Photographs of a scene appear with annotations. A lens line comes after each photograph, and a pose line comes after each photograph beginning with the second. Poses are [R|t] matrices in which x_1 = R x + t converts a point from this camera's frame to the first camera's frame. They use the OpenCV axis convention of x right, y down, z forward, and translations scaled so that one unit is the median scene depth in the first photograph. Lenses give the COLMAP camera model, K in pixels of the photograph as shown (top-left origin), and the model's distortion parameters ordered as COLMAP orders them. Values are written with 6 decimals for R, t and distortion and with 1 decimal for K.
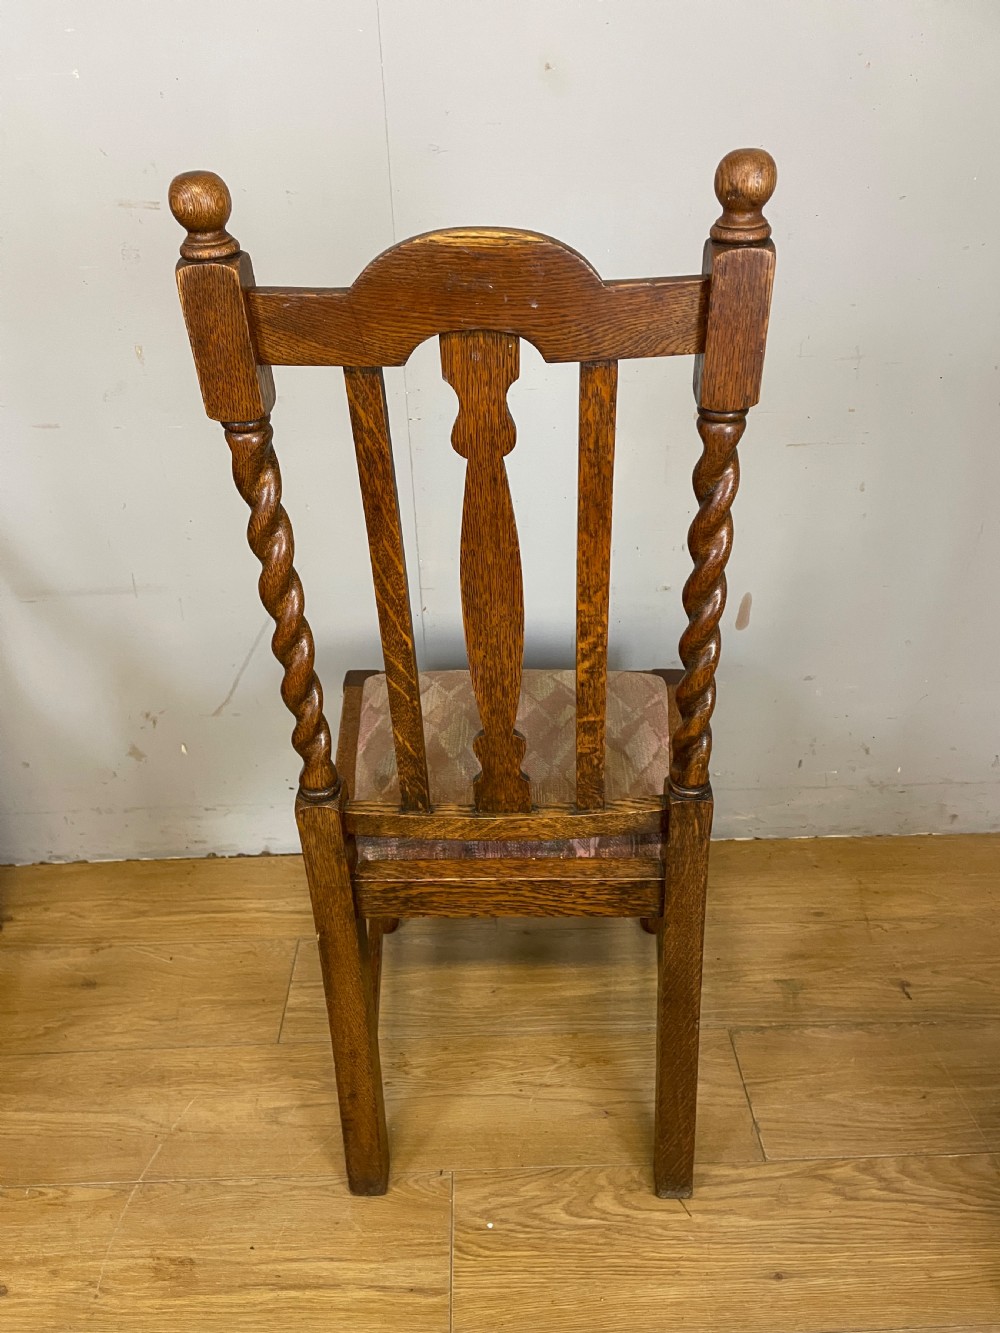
lens RADIAL K [[1008.5, 0, 489.7], [0, 1008.5, 671.2], [0, 0, 1]] dist [0.091900, -0.116380]
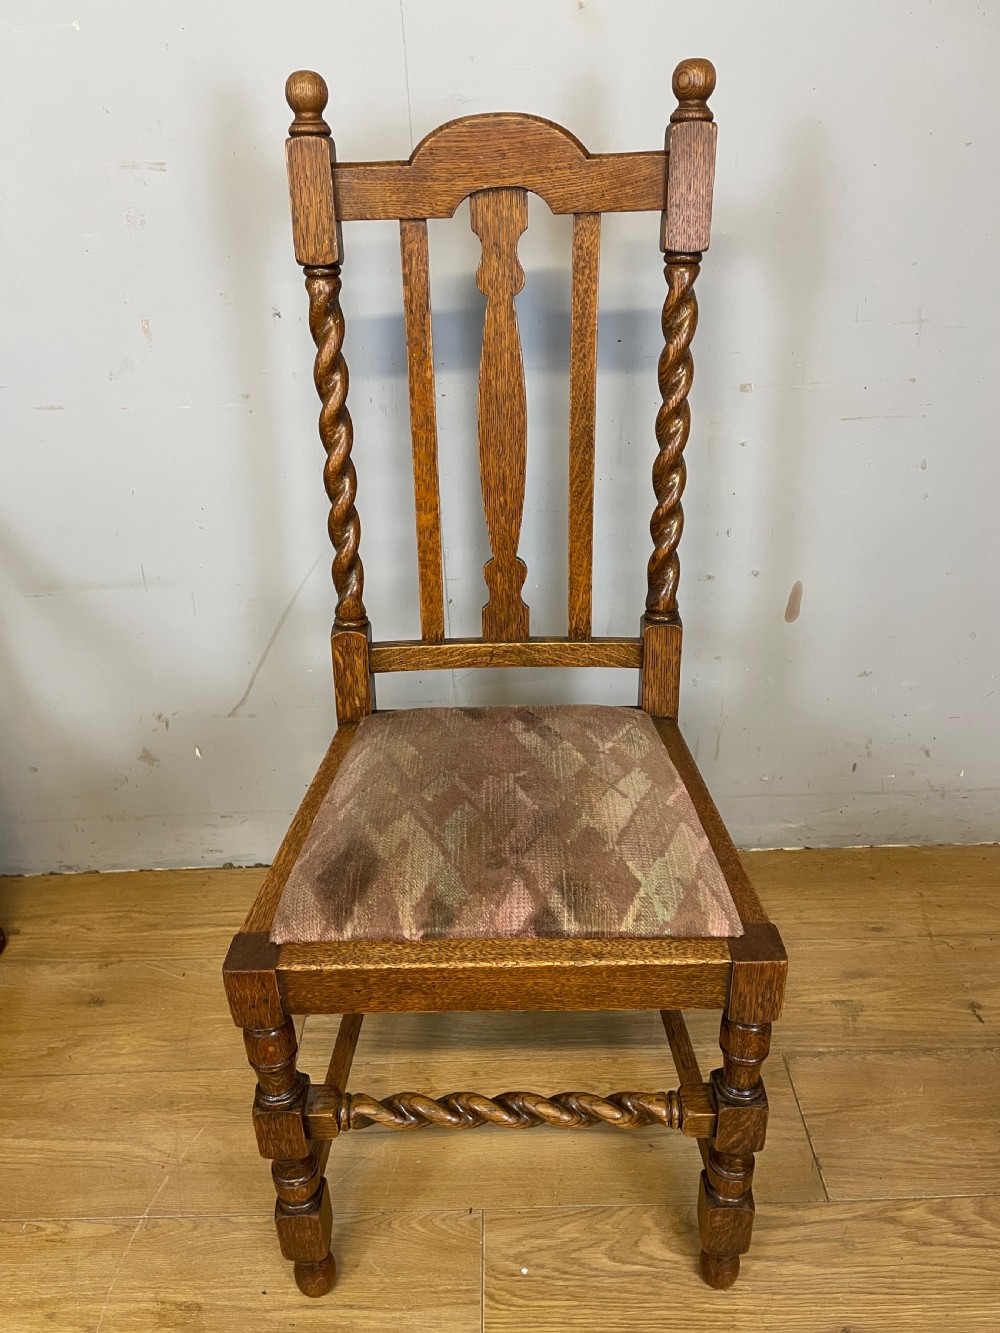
lens RADIAL K [[1008.5, 0, 489.7], [0, 1008.5, 672.8], [0, 0, 1]] dist [0.091900, -0.116380]
pose [[0.999590, -0.004829, -0.028228, -0.002087], [0.004441, 0.999895, -0.013794, 0.021416], [0.028292, 0.013663, 0.999506, 0.077082]]
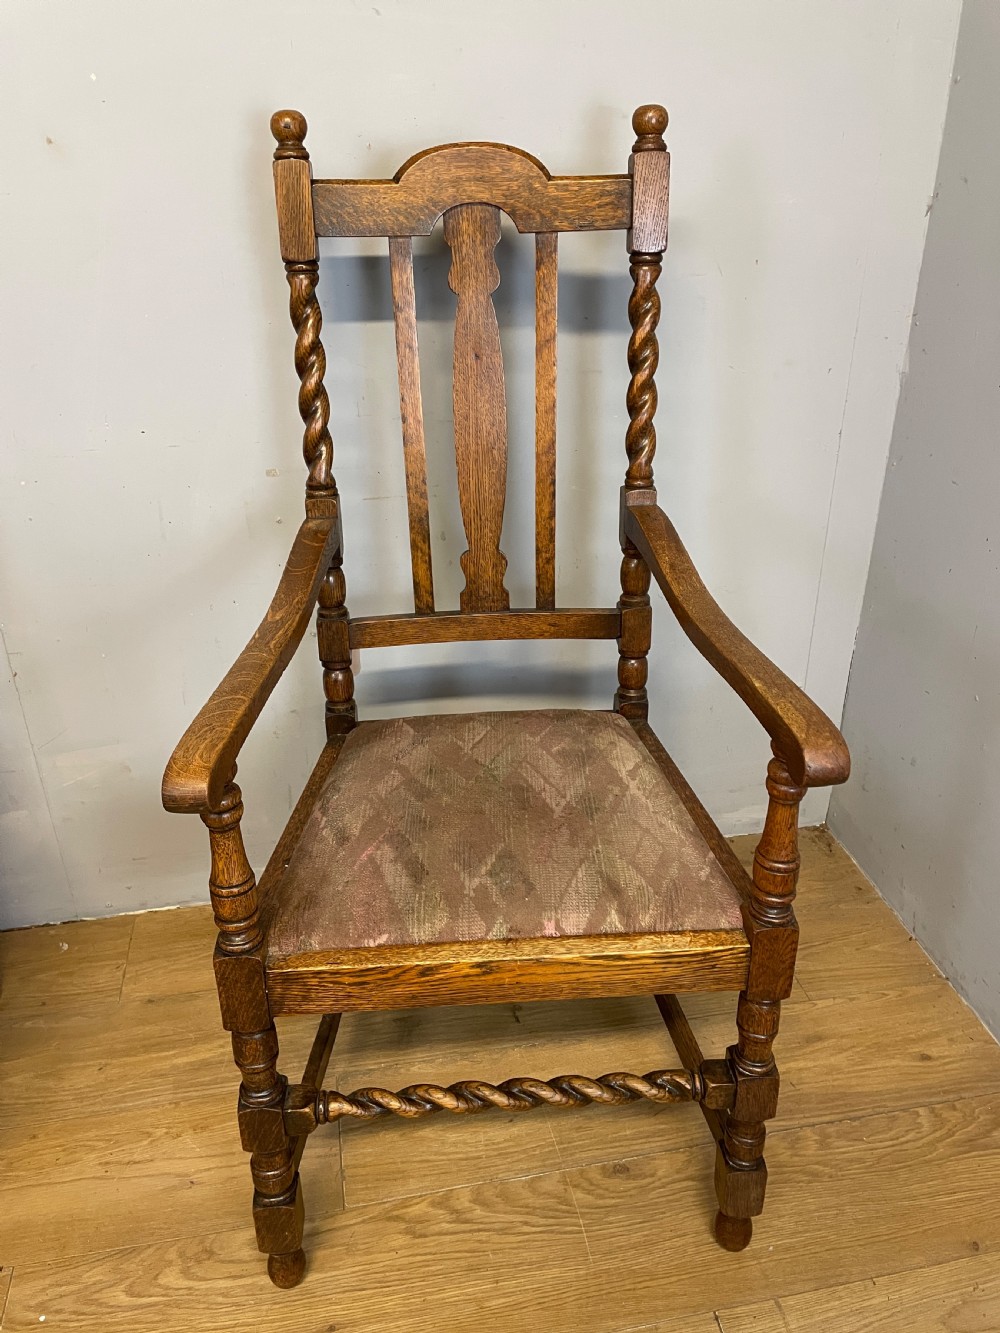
lens RADIAL K [[1008.5, 0, 496.2], [0, 1008.5, 657.1], [0, 0, 1]] dist [0.091900, -0.116380]
pose [[0.986314, -0.059079, 0.153932, 0.286515], [0.066255, 0.996922, -0.041905, -0.008310], [-0.150982, 0.051530, 0.987192, -0.038546]]
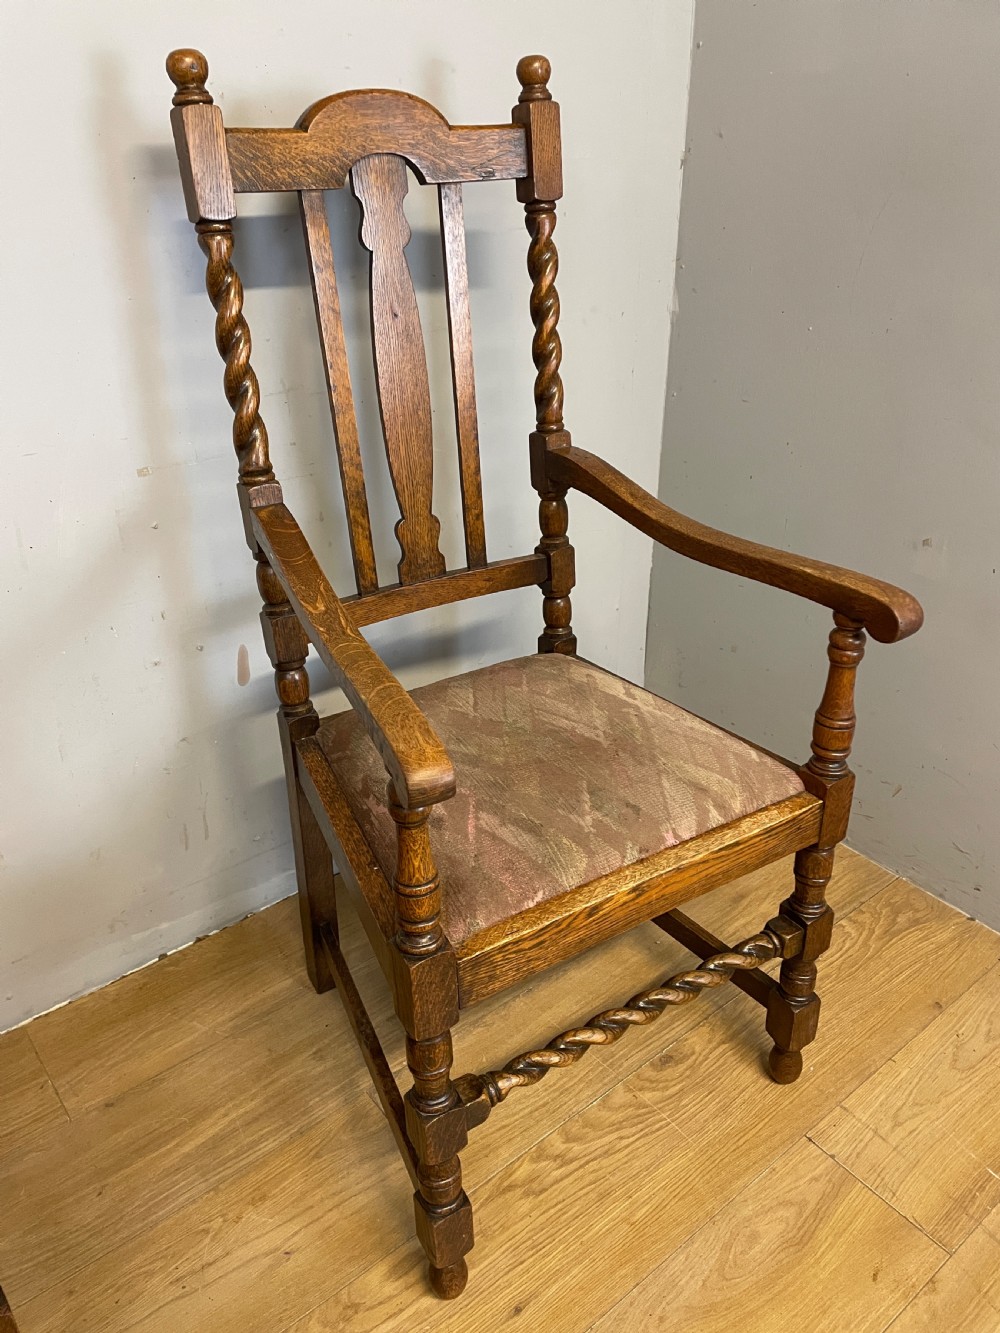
lens RADIAL K [[1008.5, 0, 492.0], [0, 1008.5, 666.0], [0, 0, 1]] dist [0.091900, -0.116380]
pose [[0.794494, -0.267437, 0.545212, -0.095163], [0.286321, 0.956719, 0.052057, -0.049642], [-0.535537, 0.114747, 0.836680, 0.108726]]
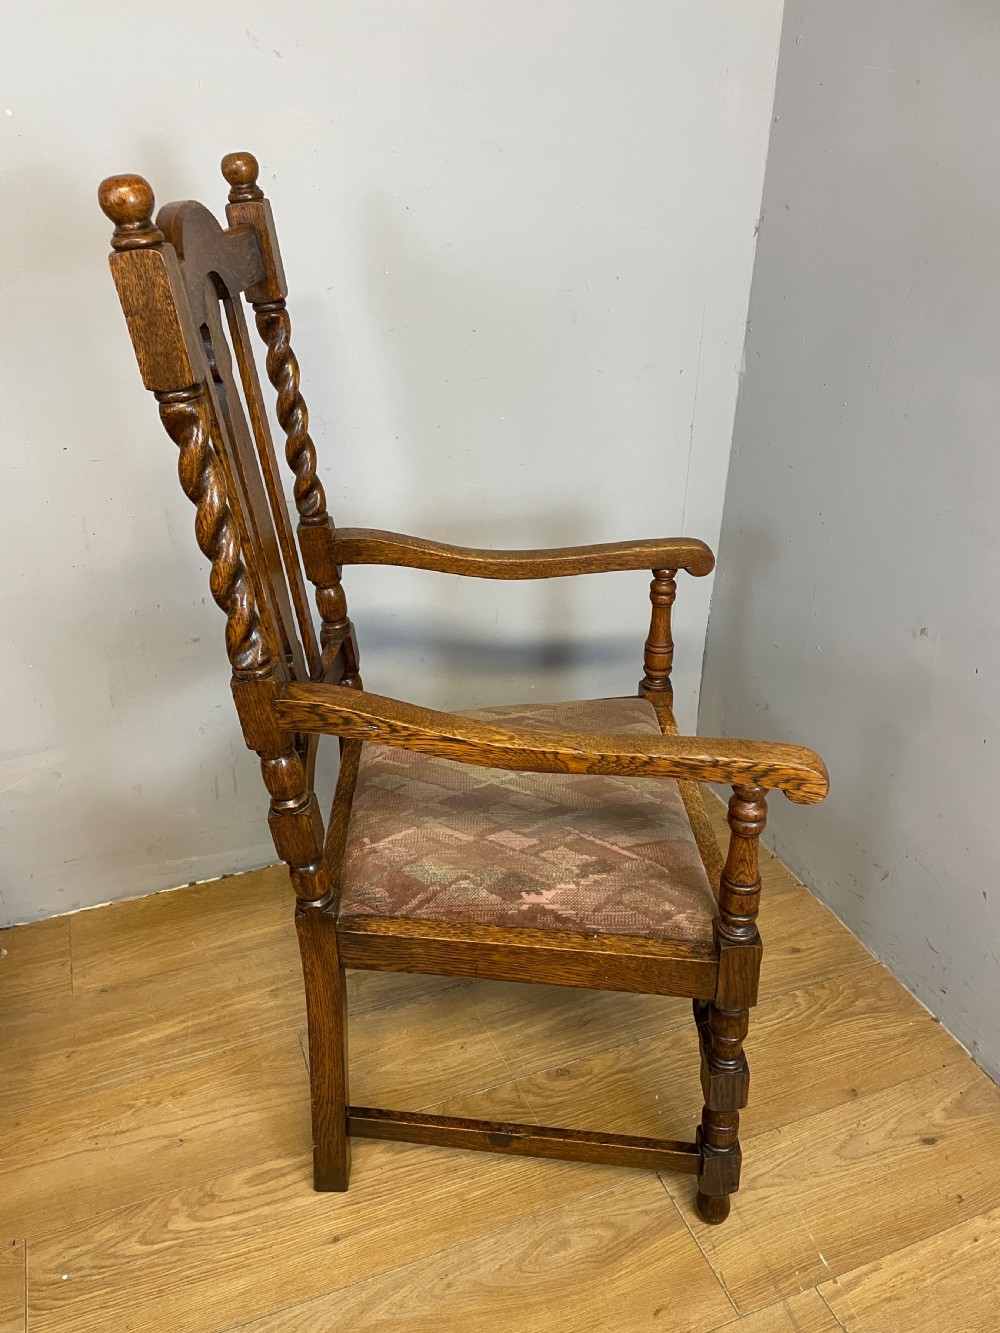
lens RADIAL K [[1008.5, 0, 491.2], [0, 1008.5, 672.7], [0, 0, 1]] dist [0.091900, -0.116380]
pose [[0.939649, -0.135833, 0.314023, 0.151755], [0.141638, 0.989909, 0.004369, -0.009345], [-0.311447, 0.040372, 0.949405, -0.136394]]
